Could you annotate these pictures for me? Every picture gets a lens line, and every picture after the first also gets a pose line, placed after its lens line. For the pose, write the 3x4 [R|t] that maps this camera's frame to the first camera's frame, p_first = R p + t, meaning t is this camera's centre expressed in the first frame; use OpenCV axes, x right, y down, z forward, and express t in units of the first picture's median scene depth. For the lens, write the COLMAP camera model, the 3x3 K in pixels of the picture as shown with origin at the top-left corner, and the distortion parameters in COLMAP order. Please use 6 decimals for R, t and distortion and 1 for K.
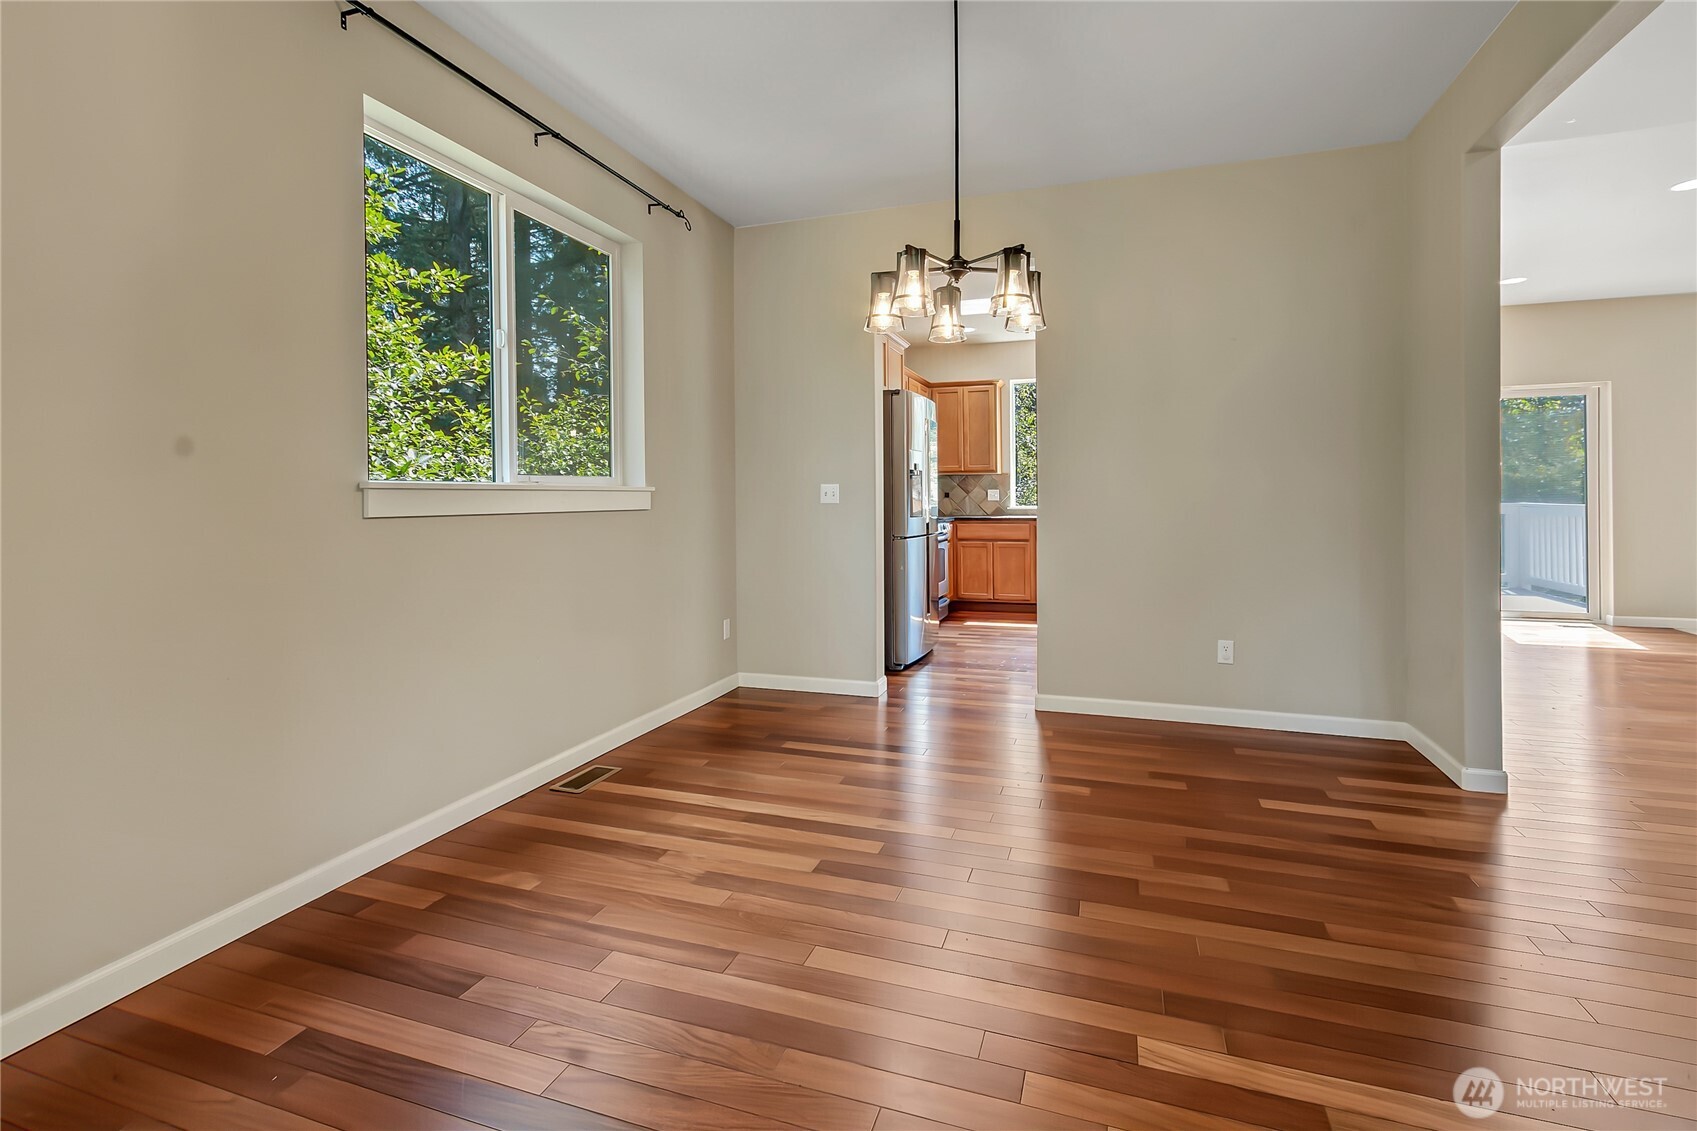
lens RADIAL K [[803.4, 0, 844.4], [0, 803.4, 501.6], [0, 0, 1]] dist [-0.006666, -0.000376]
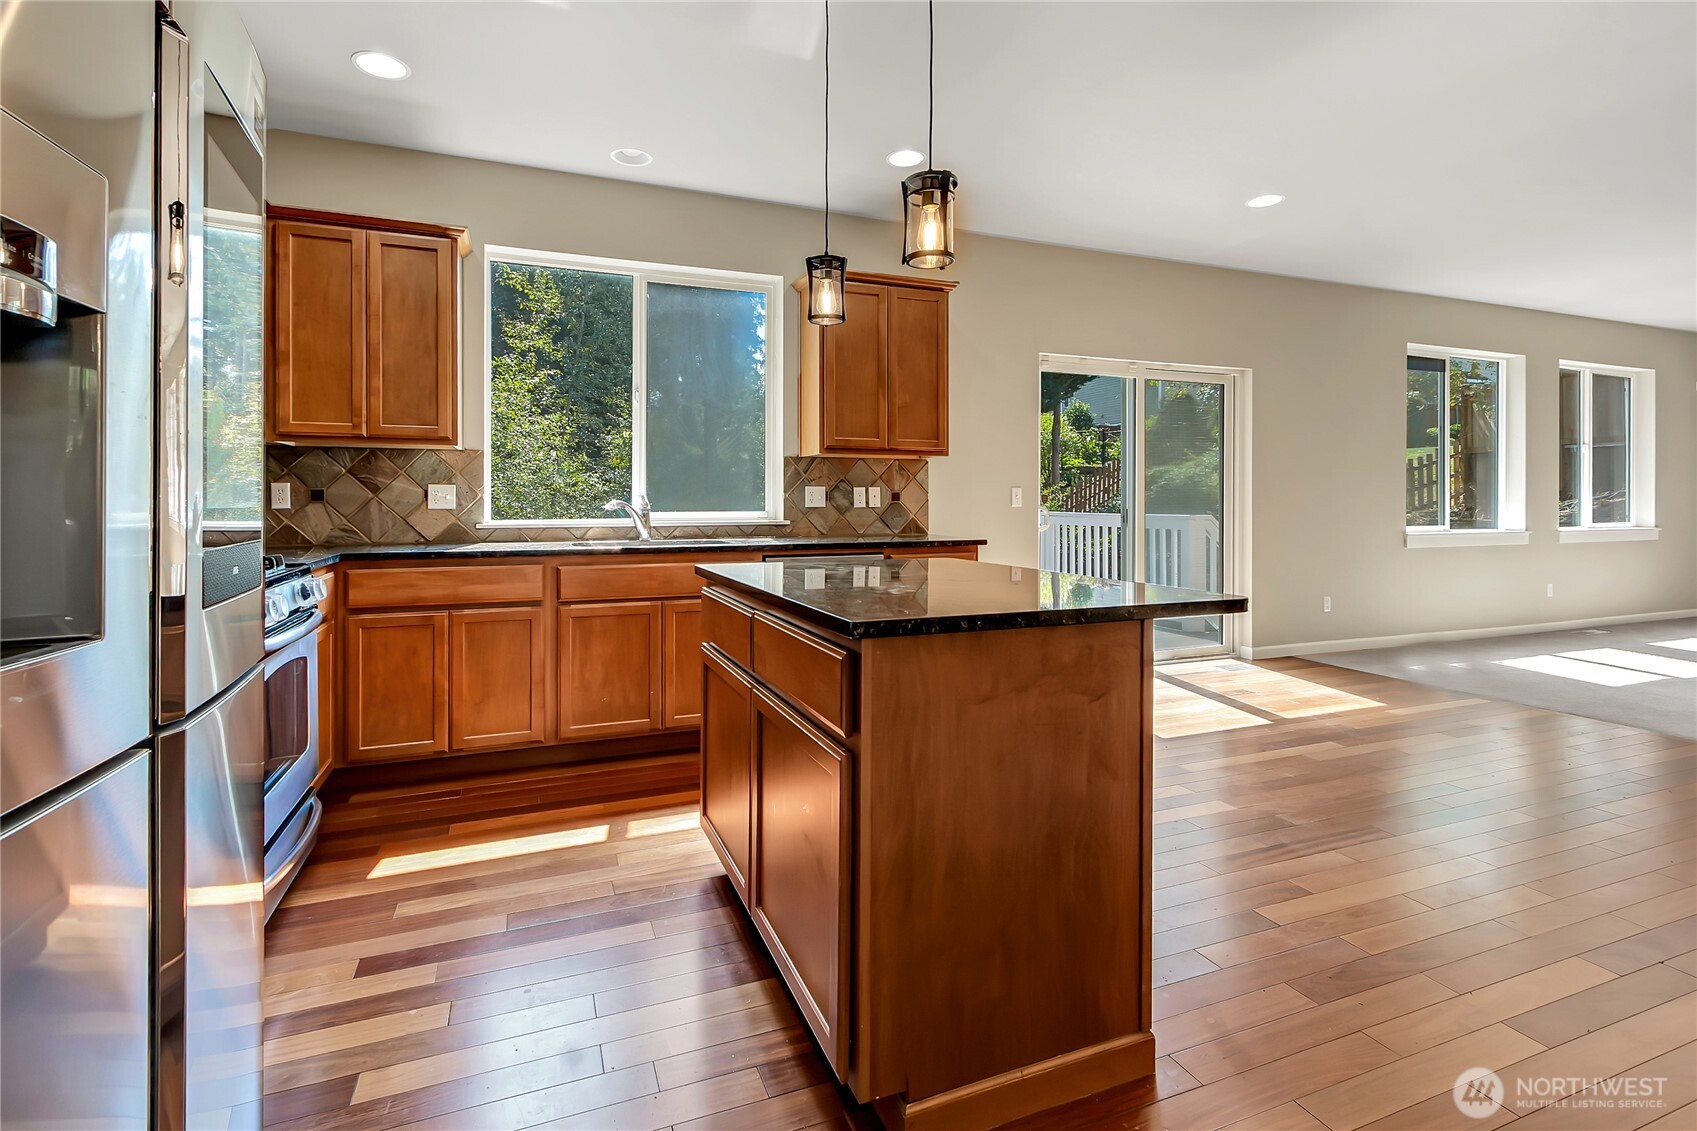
lens RADIAL K [[803.4, 0, 844.4], [0, 803.4, 501.6], [0, 0, 1]] dist [-0.006666, -0.000376]
pose [[0.760449, 0.009335, 0.649331, 0.069540], [-0.000267, 0.999901, -0.014062, 0.000442], [-0.649398, 0.010520, 0.760376, 0.536018]]
